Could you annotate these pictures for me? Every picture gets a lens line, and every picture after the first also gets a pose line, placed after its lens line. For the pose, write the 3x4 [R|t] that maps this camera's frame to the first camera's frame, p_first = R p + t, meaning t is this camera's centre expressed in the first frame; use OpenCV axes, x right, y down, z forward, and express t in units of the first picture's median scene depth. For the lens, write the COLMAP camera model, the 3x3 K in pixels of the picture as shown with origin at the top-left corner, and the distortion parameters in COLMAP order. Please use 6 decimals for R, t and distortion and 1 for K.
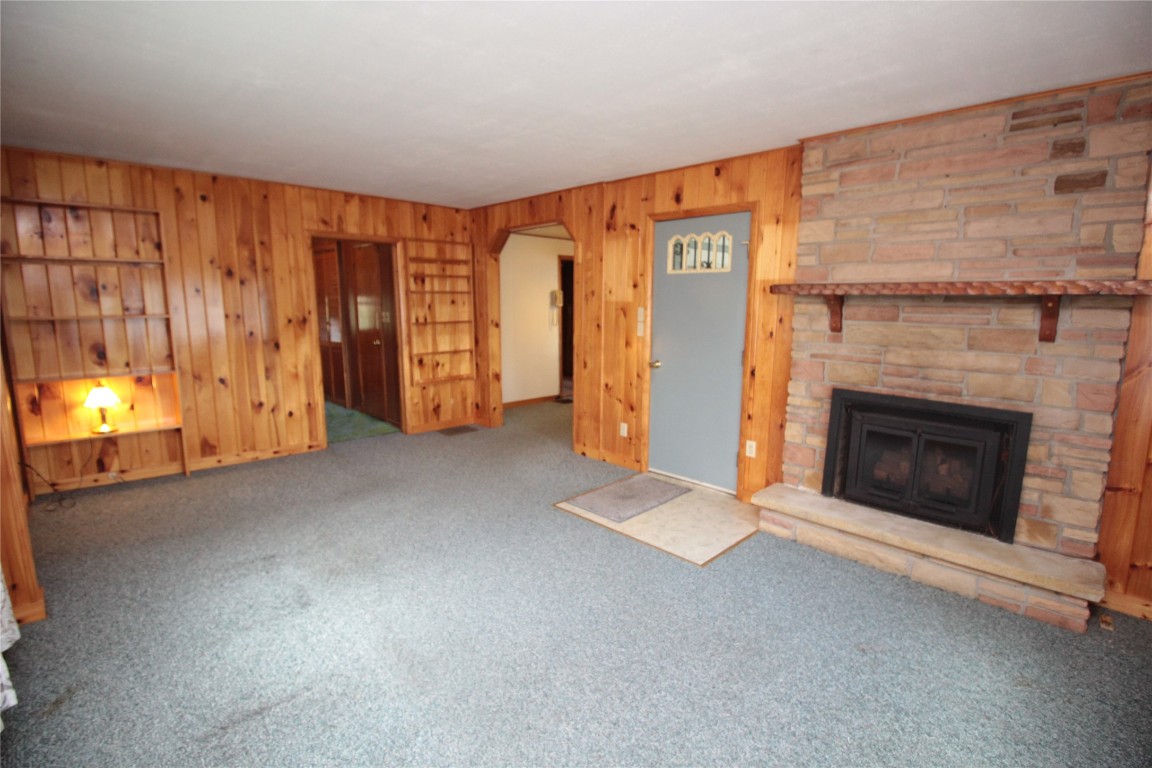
lens RADIAL K [[532.6, 0, 577.0], [0, 532.6, 377.9], [0, 0, 1]] dist [-0.009268, -0.007281]
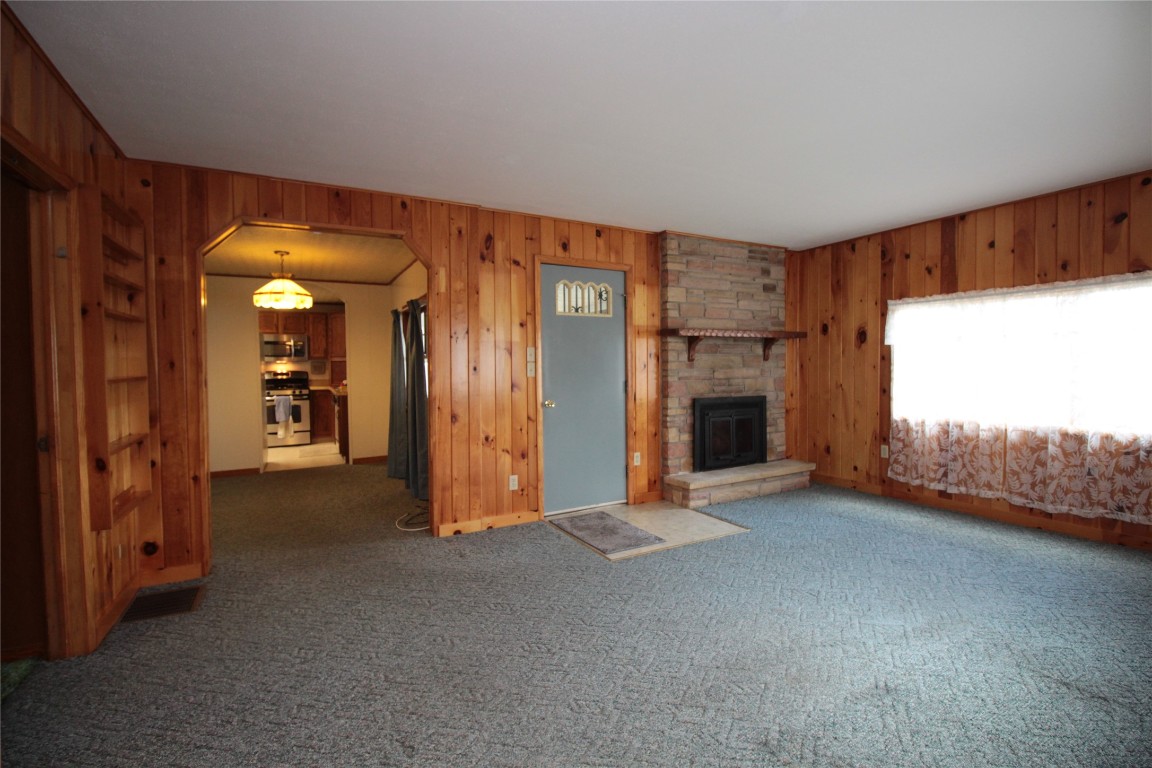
lens RADIAL K [[532.6, 0, 581.8], [0, 532.6, 381.1], [0, 0, 1]] dist [-0.009268, -0.007281]
pose [[0.266616, -0.035667, 0.963143, -1.133766], [0.154518, 0.987971, -0.006187, -0.074103], [-0.951336, 0.150472, 0.268920, 0.954960]]
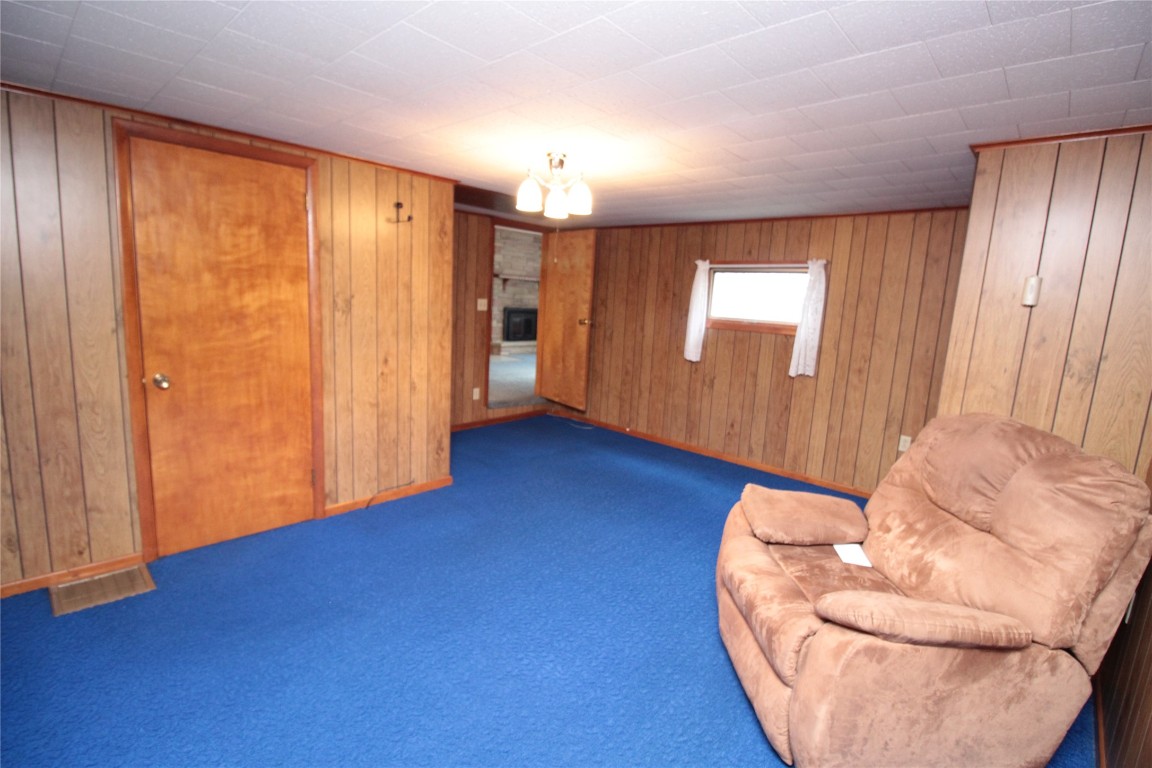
lens RADIAL K [[532.6, 0, 576.4], [0, 532.6, 382.3], [0, 0, 1]] dist [-0.009268, -0.007281]
pose [[-0.049493, -0.160285, 0.985829, -3.035208], [0.095092, 0.981799, 0.164404, -0.025350], [-0.994237, 0.101881, -0.033350, 0.773596]]
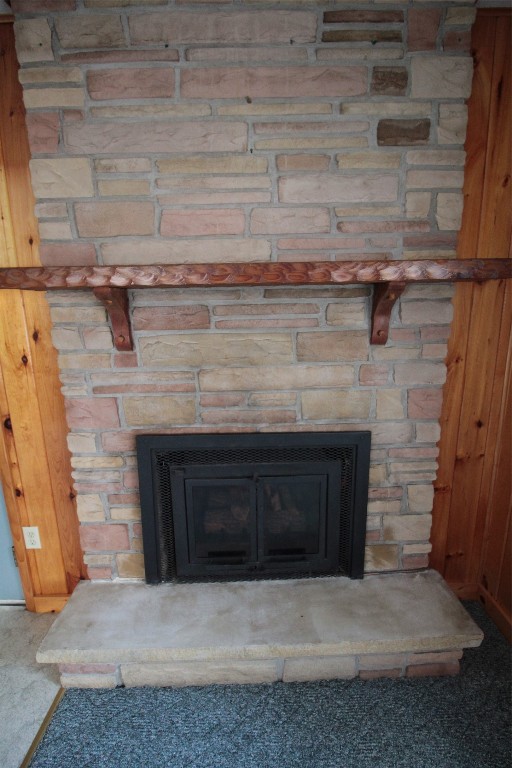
lens RADIAL K [[355.1, 0, 261.0], [0, 355.1, 392.4], [0, 0, 1]] dist [-0.009268, -0.007281]
pose [[0.687917, -0.176623, 0.703970, 0.311362], [0.128976, 0.984249, 0.120909, -0.071561], [-0.714237, 0.007620, 0.699862, 0.626209]]
